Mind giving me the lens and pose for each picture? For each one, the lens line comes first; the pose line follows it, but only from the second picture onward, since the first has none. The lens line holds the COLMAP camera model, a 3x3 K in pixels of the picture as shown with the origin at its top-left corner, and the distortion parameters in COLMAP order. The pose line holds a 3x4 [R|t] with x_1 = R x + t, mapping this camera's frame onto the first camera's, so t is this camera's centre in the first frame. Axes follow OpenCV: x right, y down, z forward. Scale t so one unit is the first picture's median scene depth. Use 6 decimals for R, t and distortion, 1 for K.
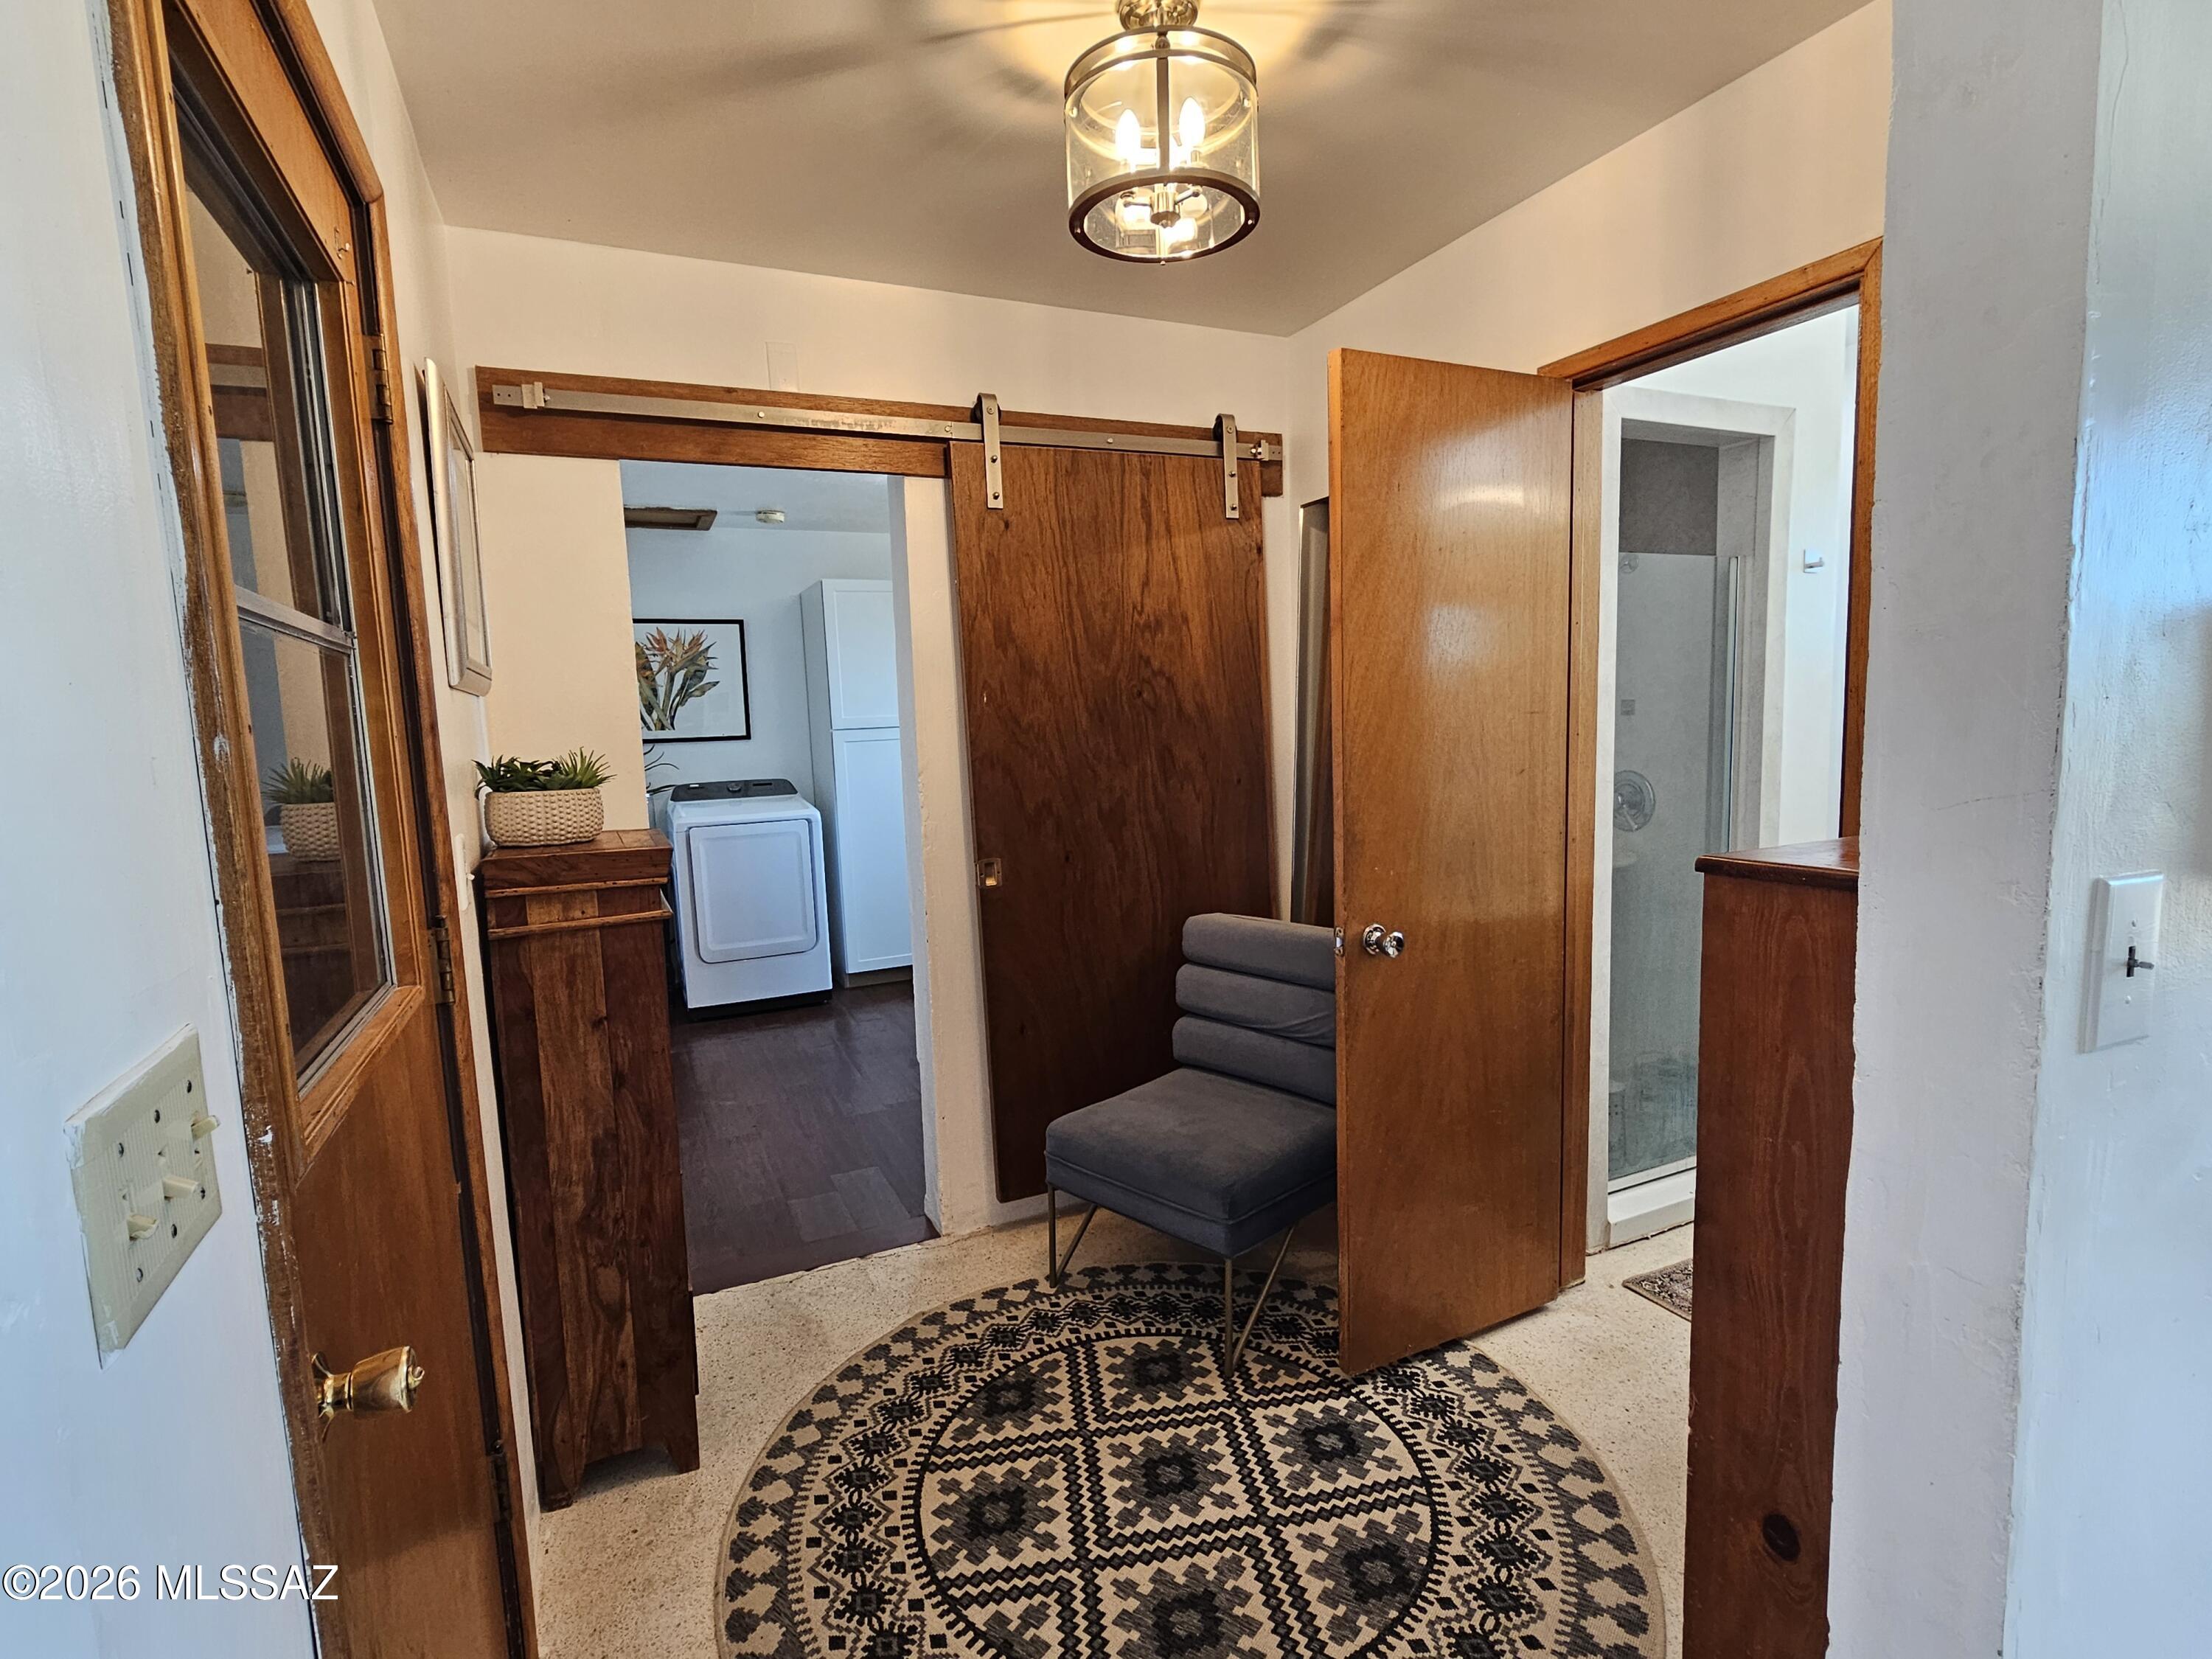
lens RADIAL K [[1062.8, 0, 1098.8], [0, 1062.8, 832.6], [0, 0, 1]] dist [-0.003134, -0.000089]
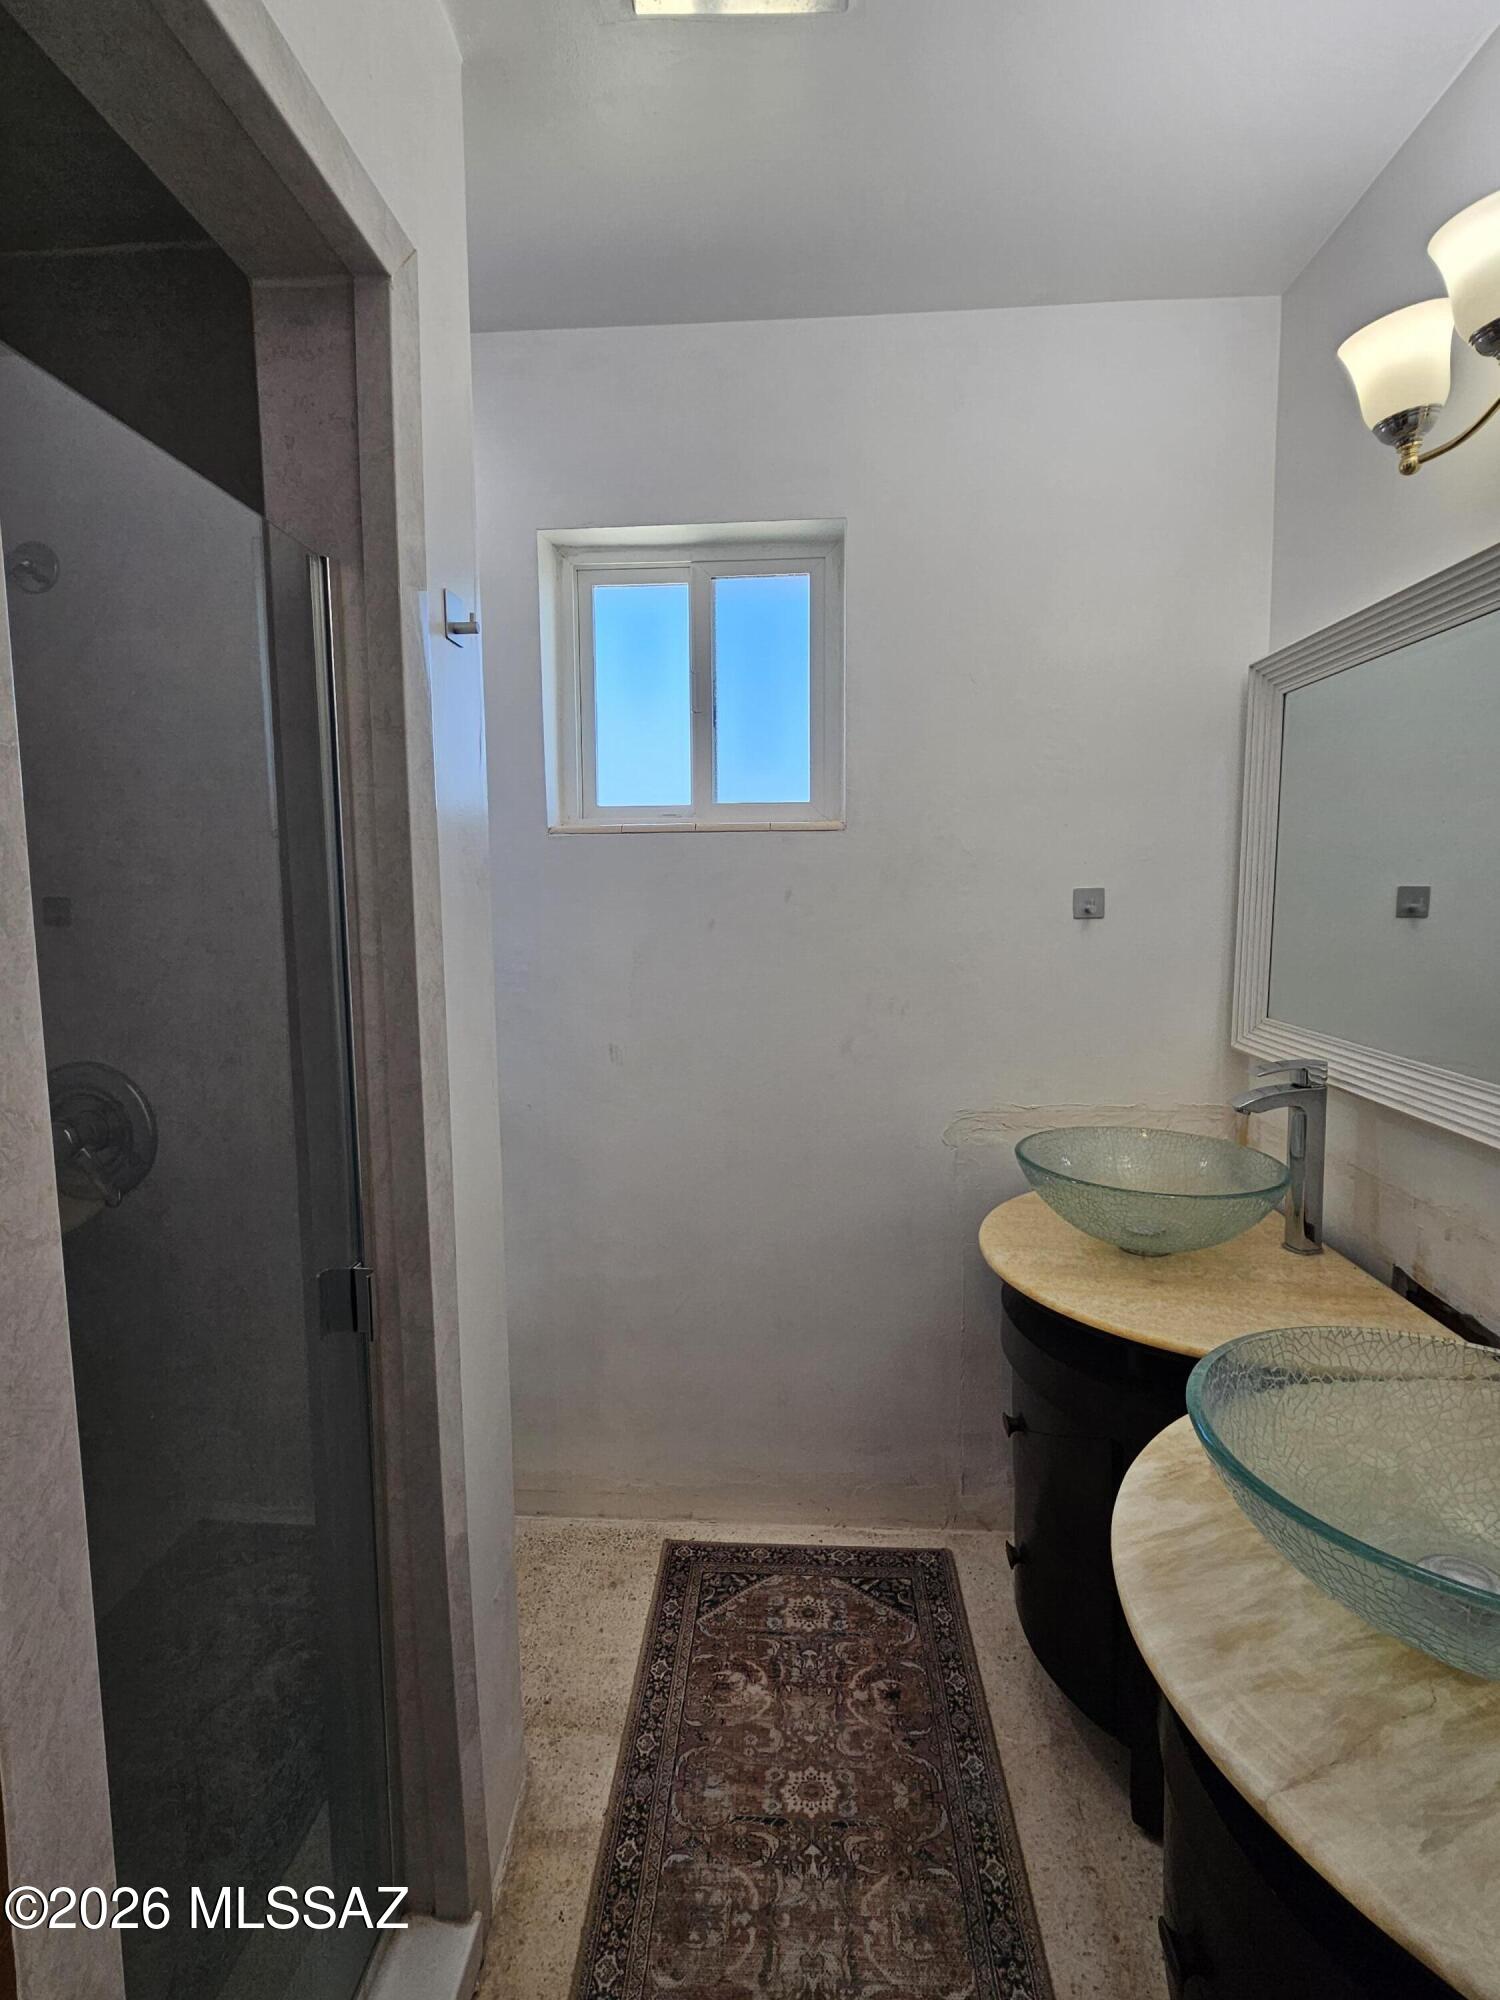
lens RADIAL K [[960.9, 0, 748.5], [0, 960.9, 993.3], [0, 0, 1]] dist [-0.003134, -0.000089]
pose [[0.475824, -0.065146, 0.877125, 0.704213], [0.087339, 0.995824, 0.026582, -0.178232], [-0.875193, 0.063959, 0.479527, 1.415729]]
